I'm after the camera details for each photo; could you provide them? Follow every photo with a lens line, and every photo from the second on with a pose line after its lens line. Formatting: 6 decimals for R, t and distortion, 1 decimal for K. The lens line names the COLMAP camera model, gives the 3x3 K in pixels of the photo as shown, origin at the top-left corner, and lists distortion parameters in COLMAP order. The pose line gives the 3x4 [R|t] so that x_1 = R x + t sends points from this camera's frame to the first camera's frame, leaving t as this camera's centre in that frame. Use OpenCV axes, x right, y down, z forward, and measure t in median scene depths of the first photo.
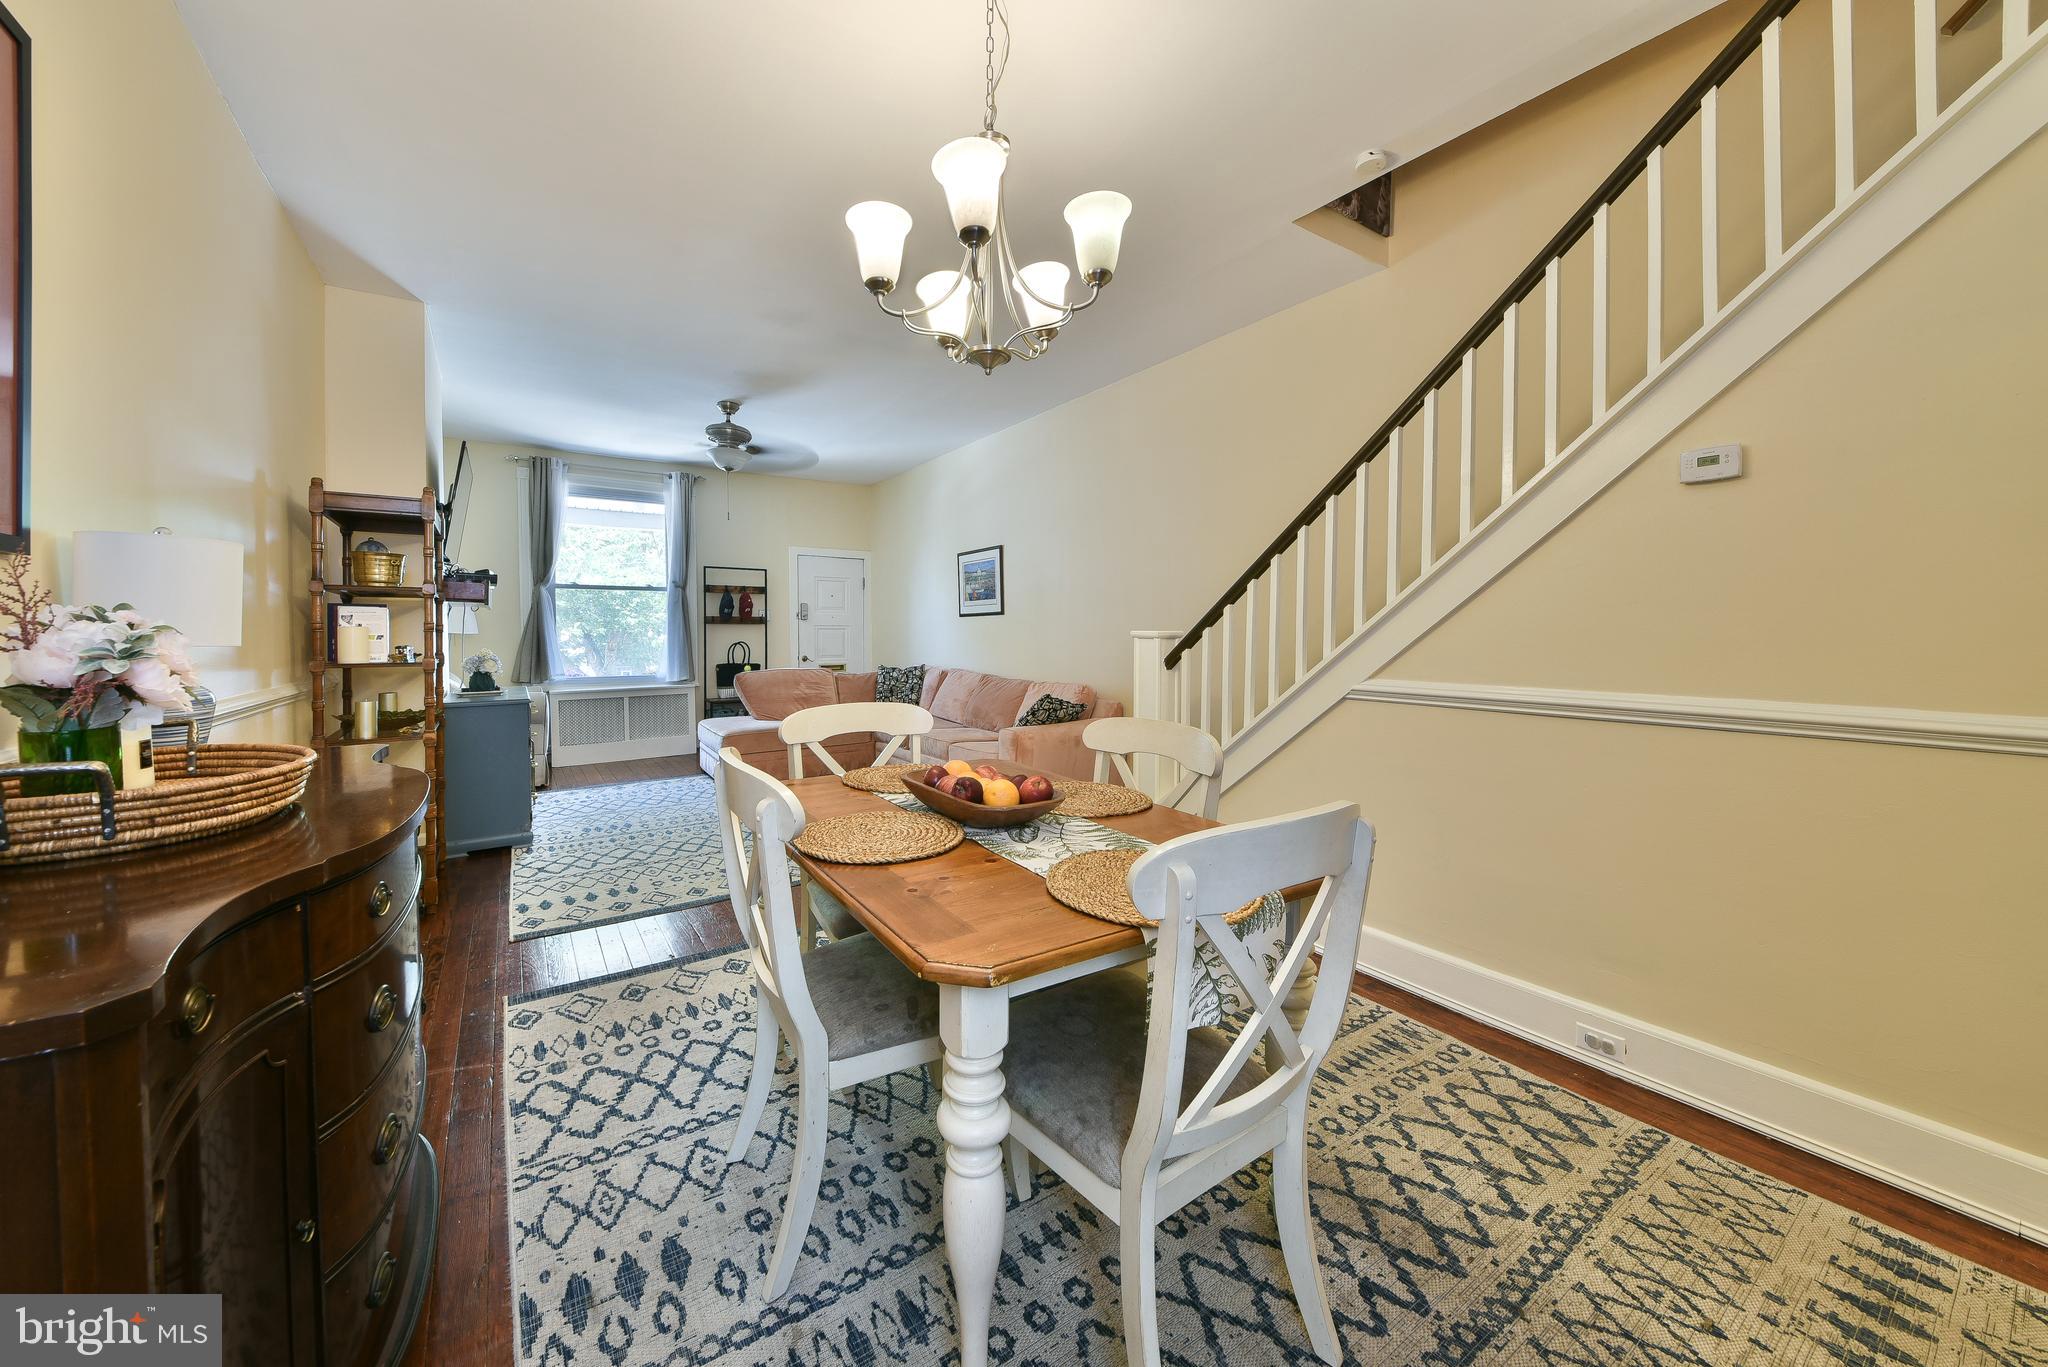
lens RADIAL K [[731.3, 0, 1001.6], [0, 731.3, 634.7], [0, 0, 1]] dist [0.000473, -0.000683]
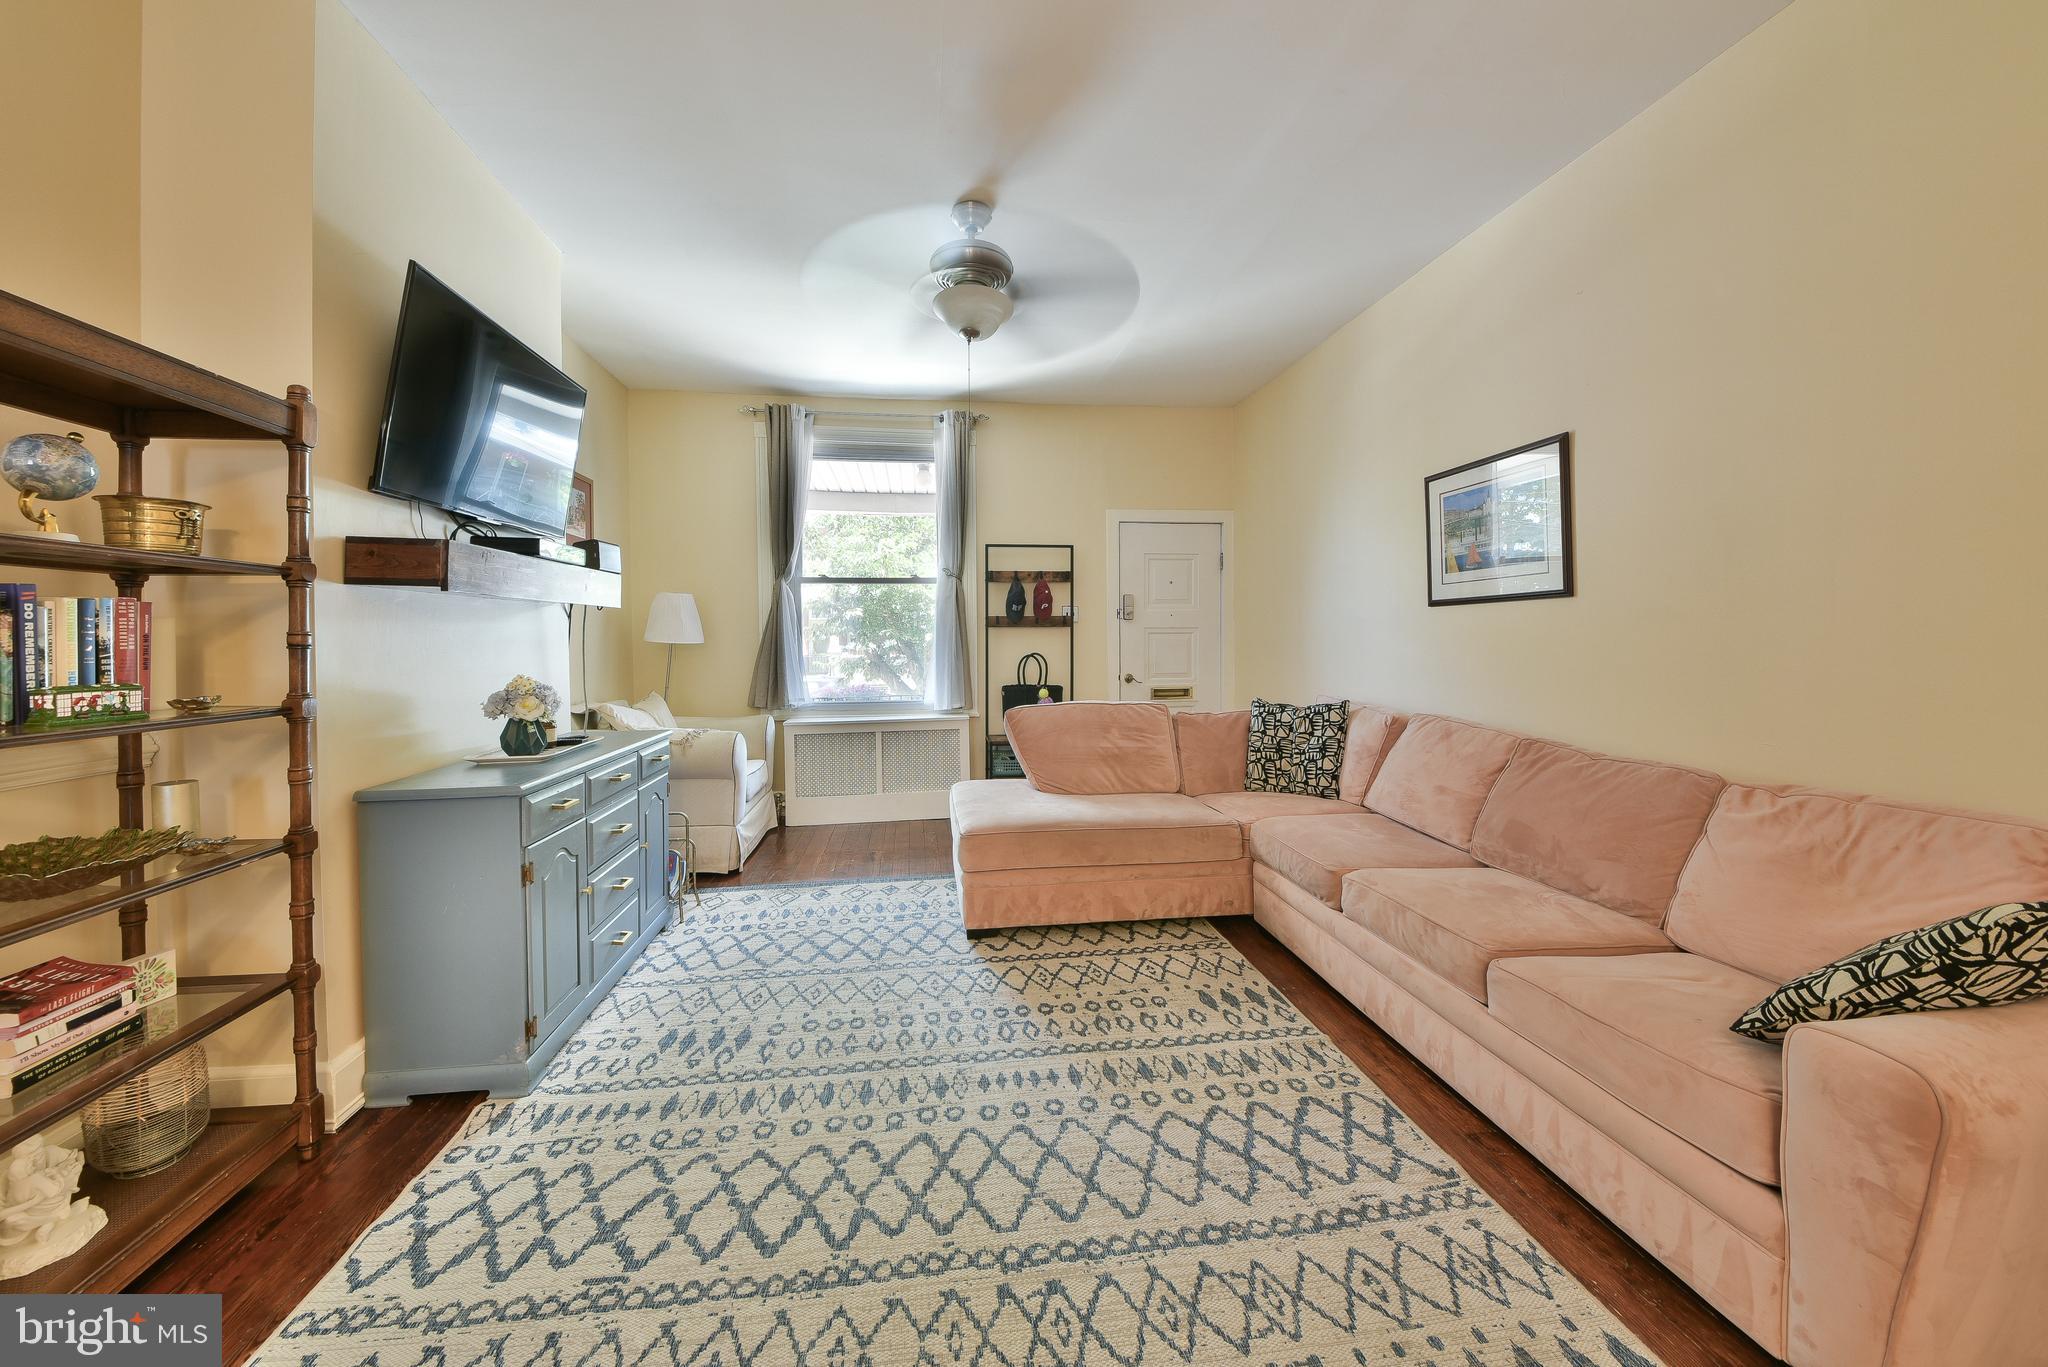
lens RADIAL K [[731.3, 0, 993.1], [0, 731.3, 636.9], [0, 0, 1]] dist [0.000473, -0.000683]
pose [[0.886901, -0.005565, -0.461927, -0.087808], [0.005712, 0.999983, -0.001079, -0.005194], [0.461925, -0.001681, 0.886917, 0.426268]]
